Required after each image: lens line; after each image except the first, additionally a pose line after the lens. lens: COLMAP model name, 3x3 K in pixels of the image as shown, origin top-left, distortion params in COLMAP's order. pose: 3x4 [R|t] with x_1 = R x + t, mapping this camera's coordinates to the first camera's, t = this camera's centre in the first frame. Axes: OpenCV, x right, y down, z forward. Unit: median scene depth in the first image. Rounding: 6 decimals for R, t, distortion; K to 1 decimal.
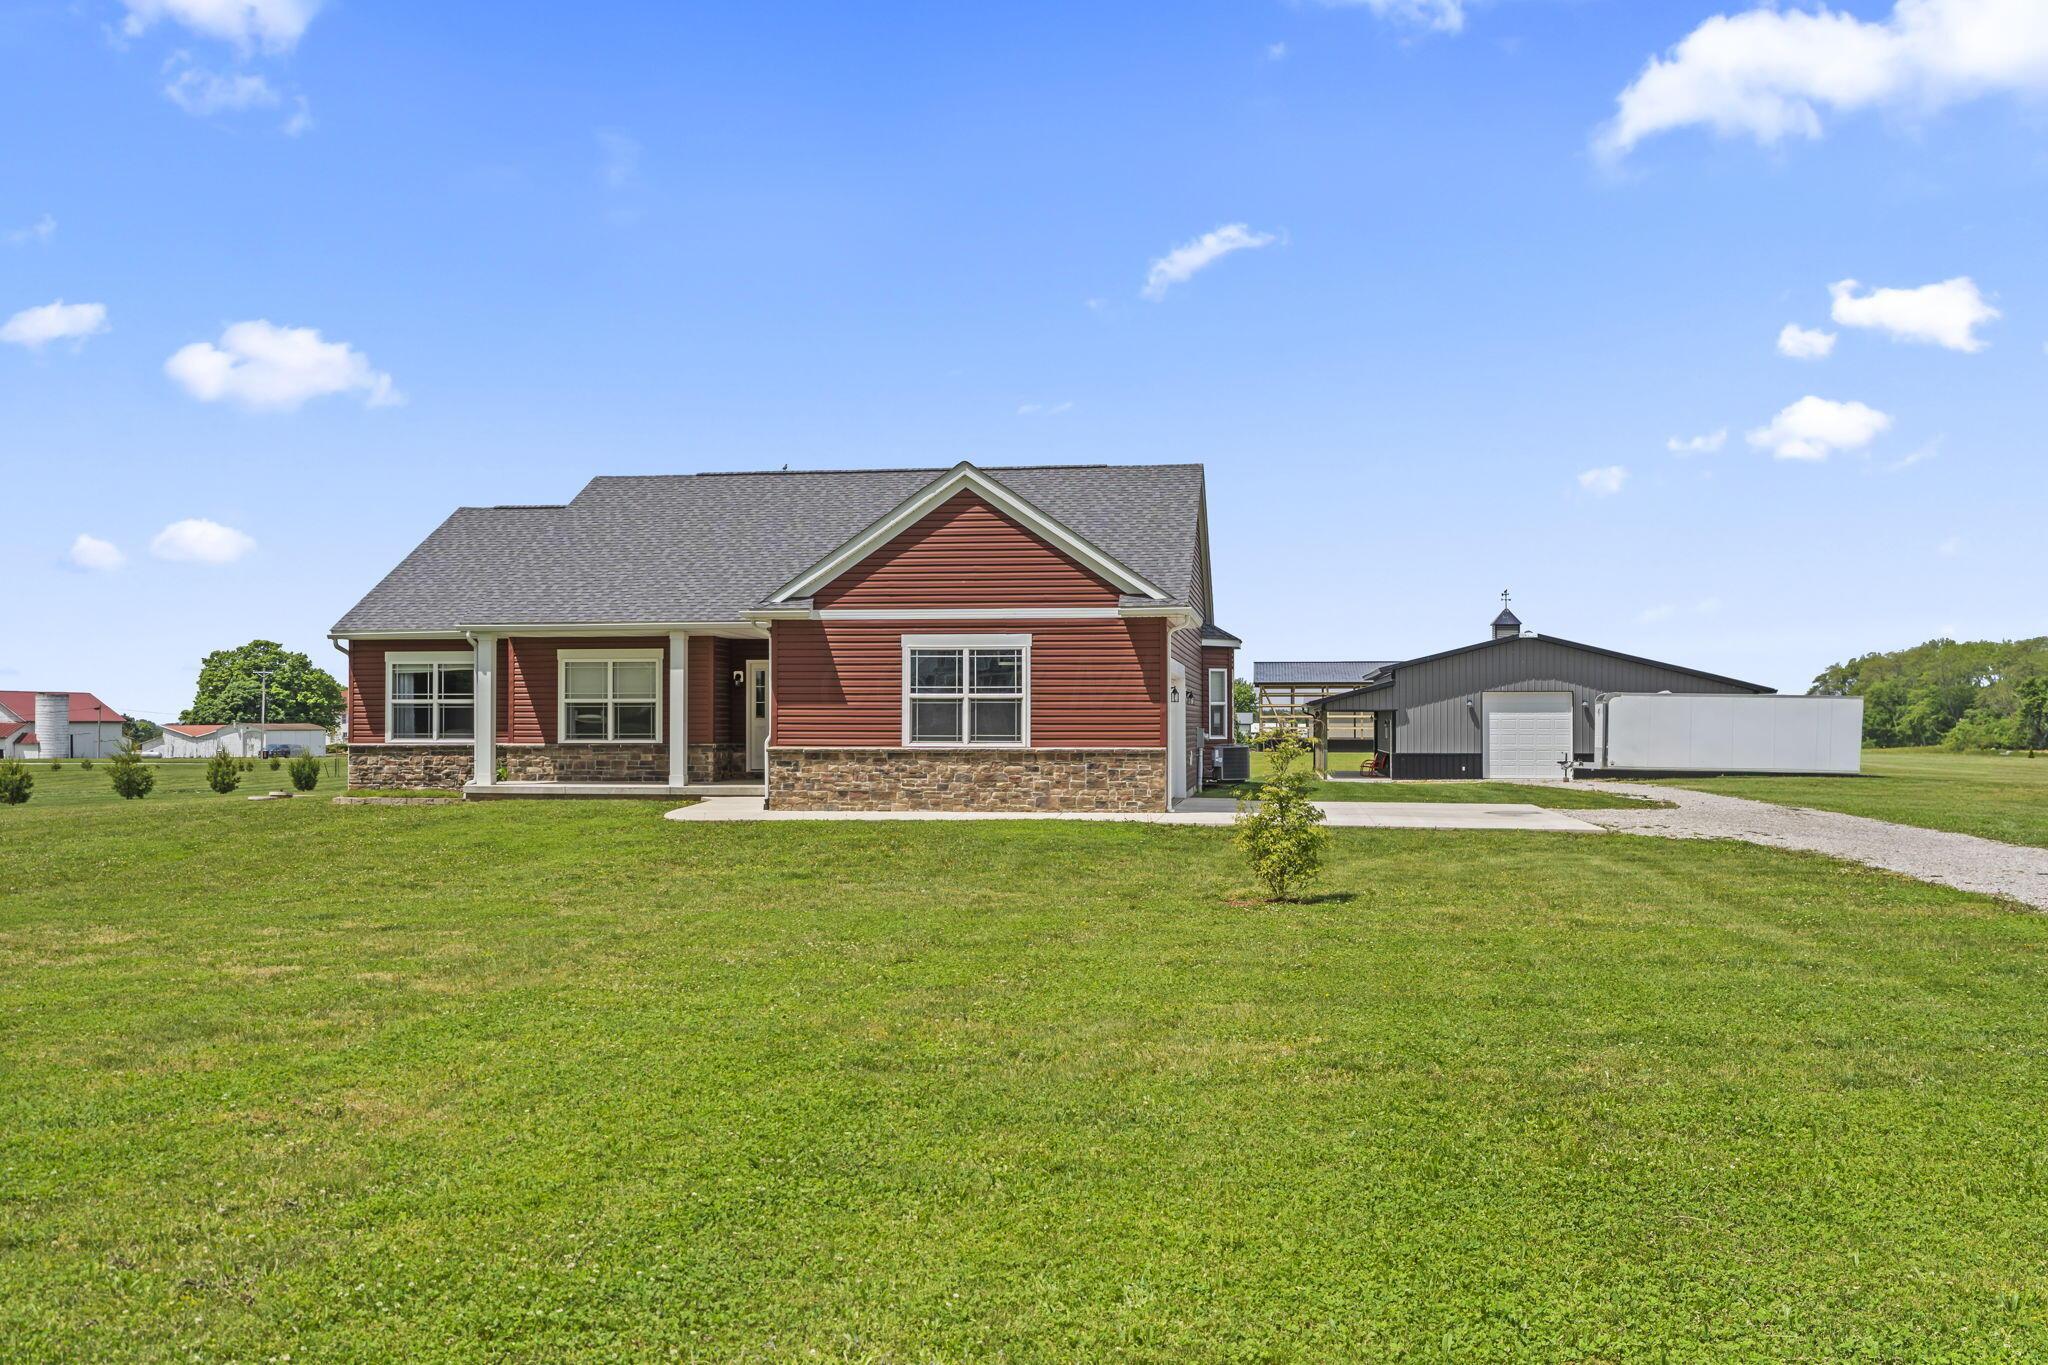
lens RADIAL K [[1966.3, 0, 989.7], [0, 1966.3, 693.4], [0, 0, 1]] dist [0.004490, -0.004655]
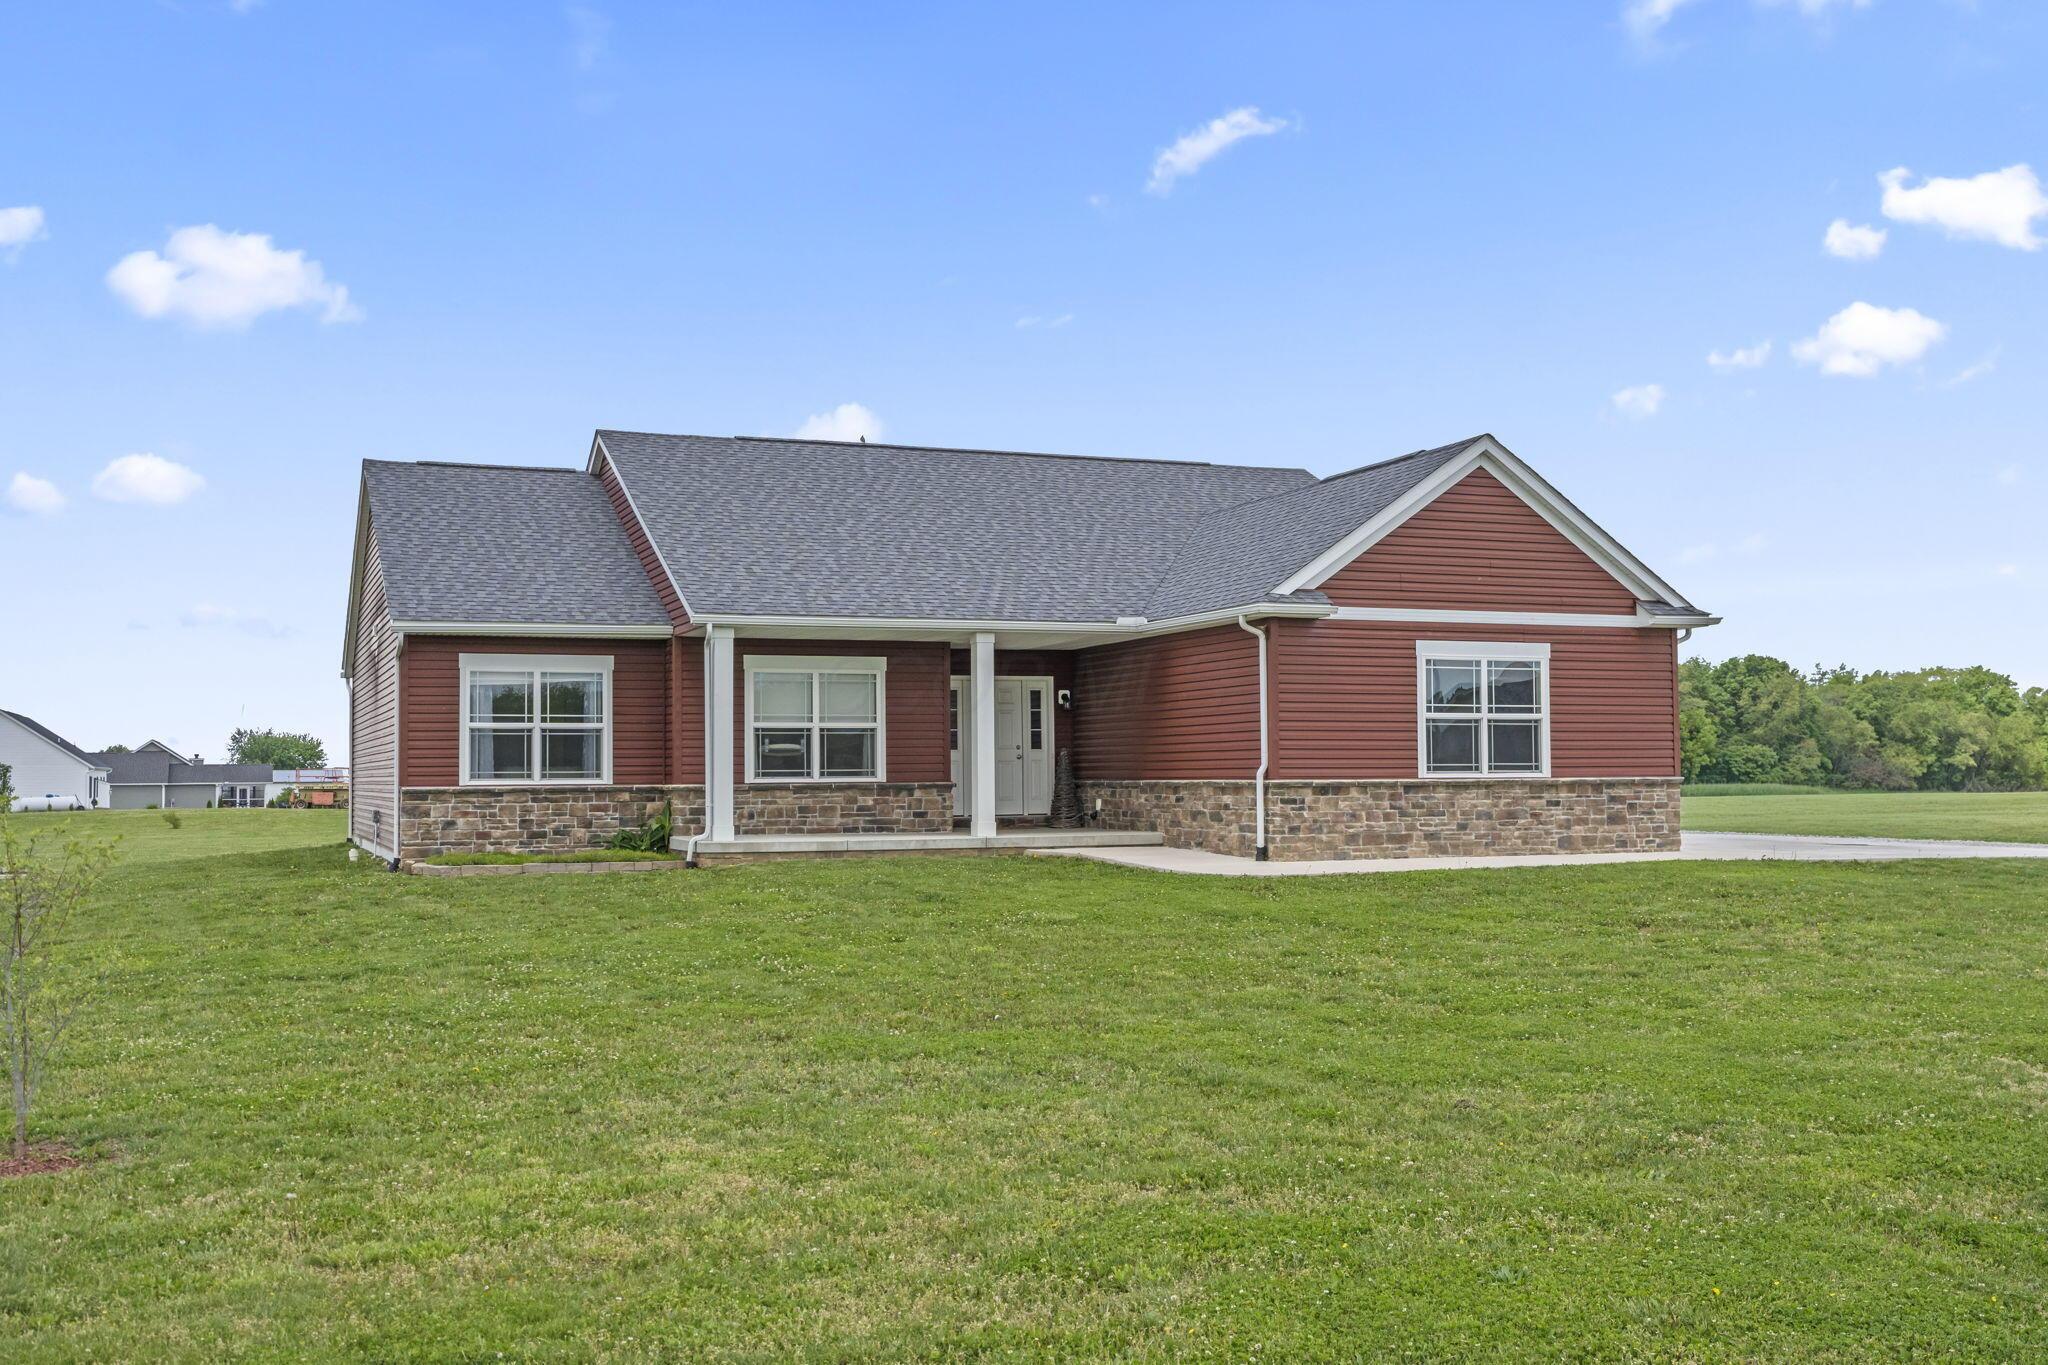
lens RADIAL K [[1966.3, 0, 989.7], [0, 1966.3, 693.4], [0, 0, 1]] dist [0.004490, -0.004655]
pose [[0.870069, 0.015488, 0.492687, -0.501142], [-0.000749, 0.999547, -0.030099, 0.013966], [-0.492930, 0.025819, 0.869686, 0.318205]]
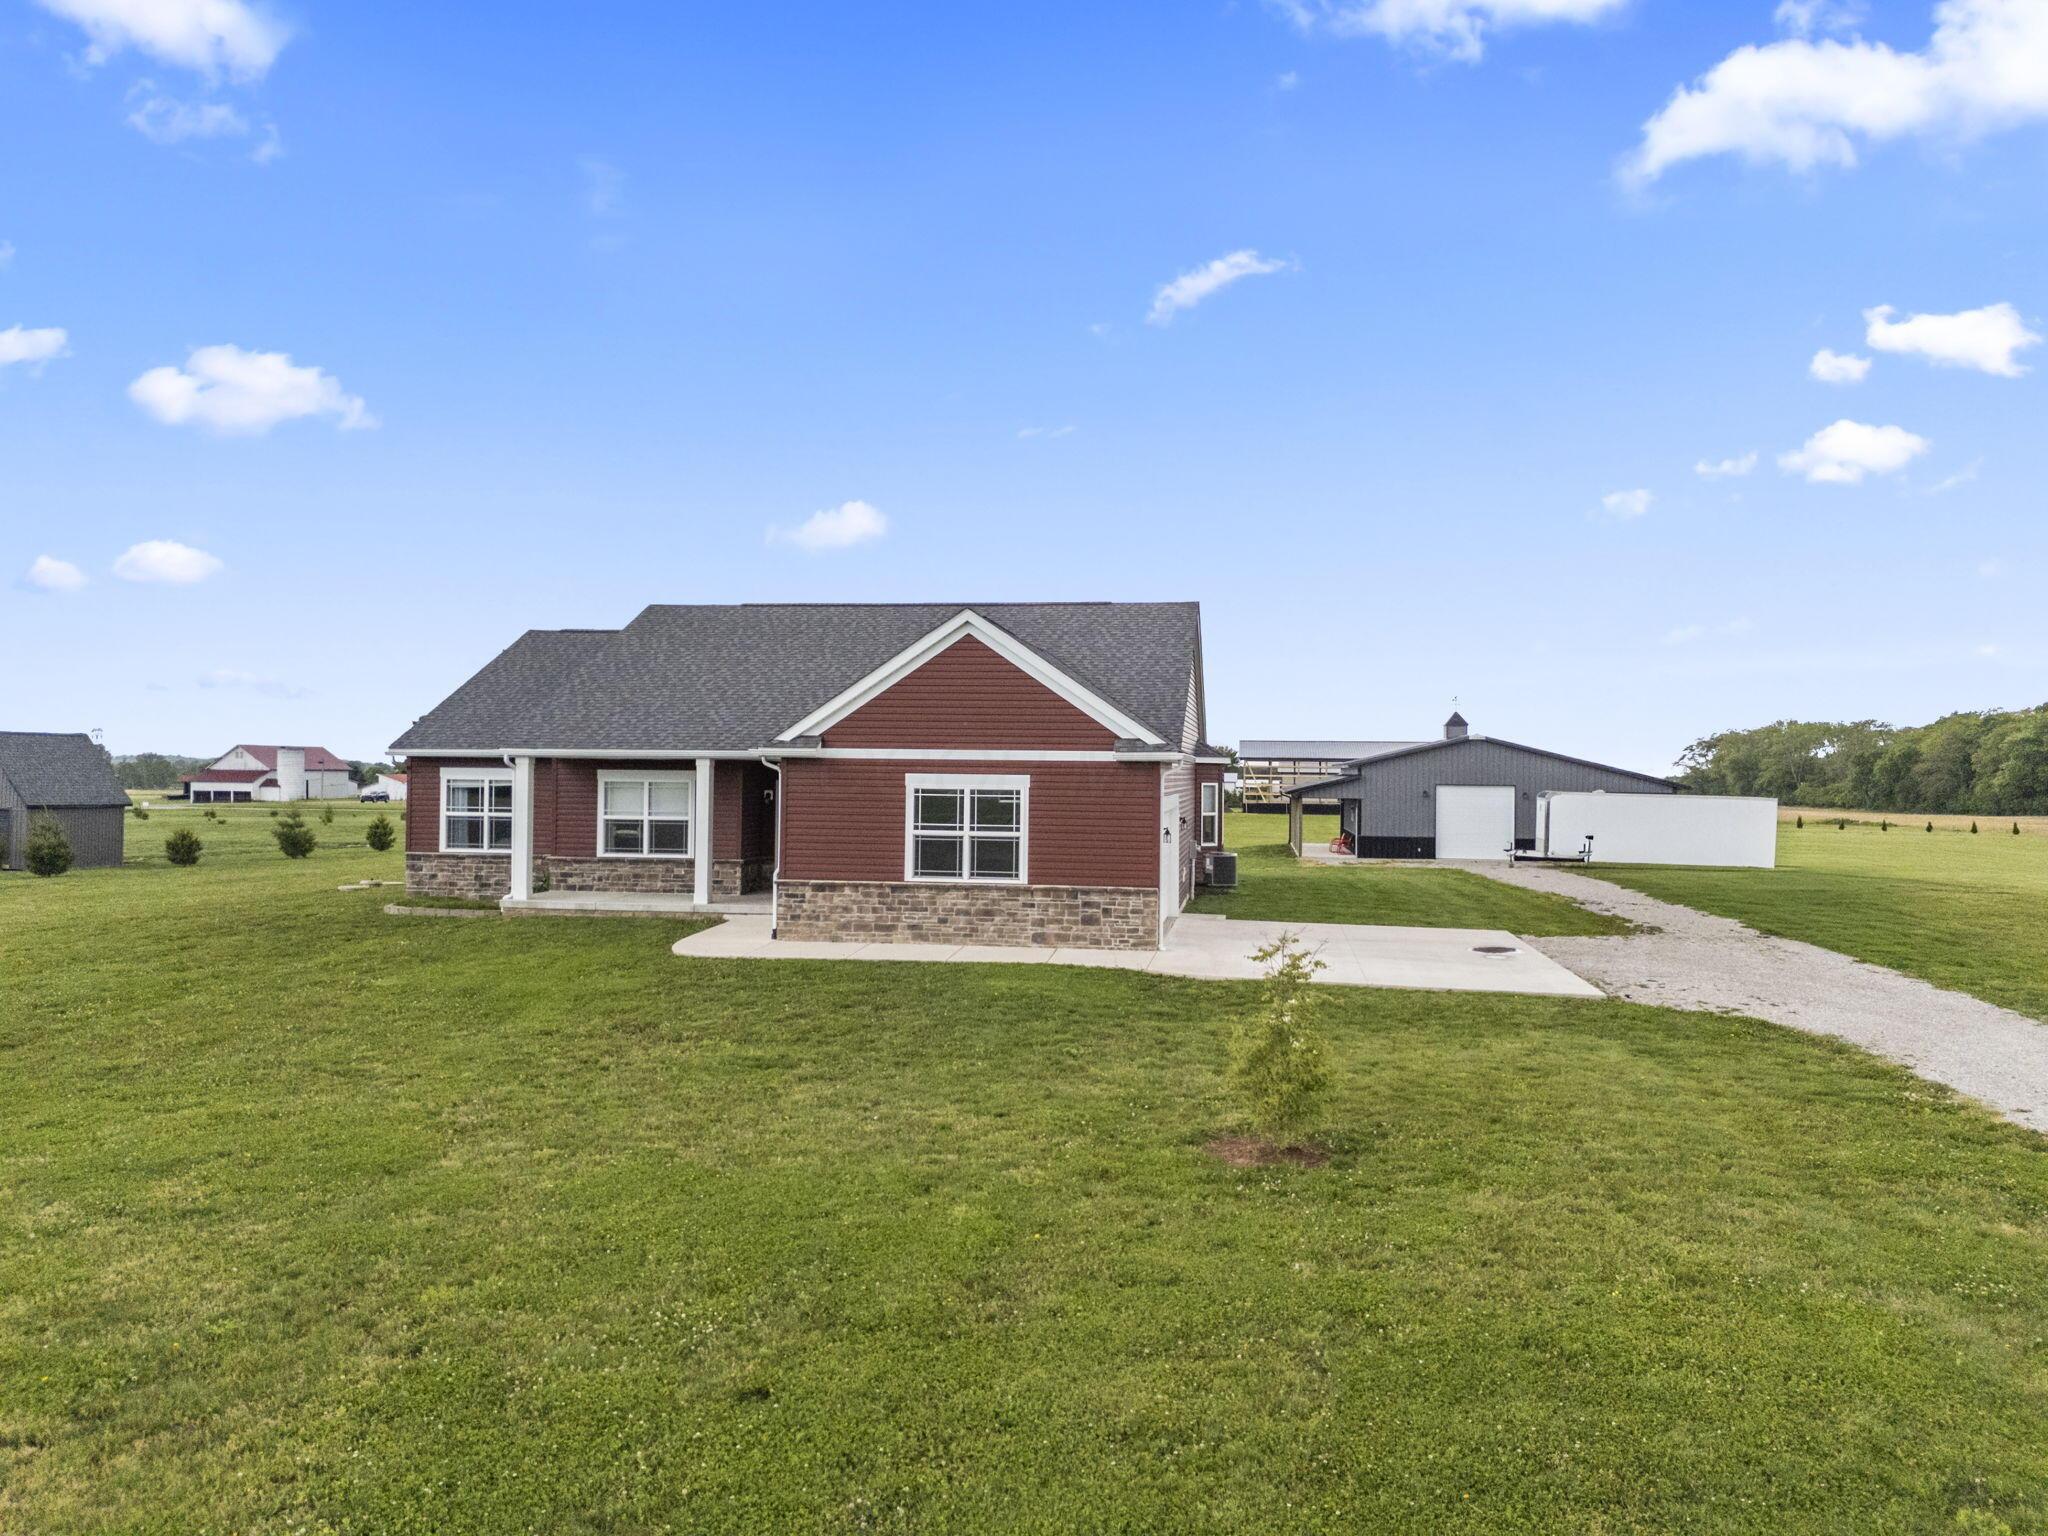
lens RADIAL K [[1496.8, 0, 1024.0], [0, 1496.8, 768.0], [0, 0, 1]] dist [0.166682, -0.347158]
pose [[0.999892, 0.012092, -0.008292, 0.020517], [-0.011983, 0.999843, 0.013063, -0.036803], [0.008449, -0.012963, 0.999880, 0.173117]]
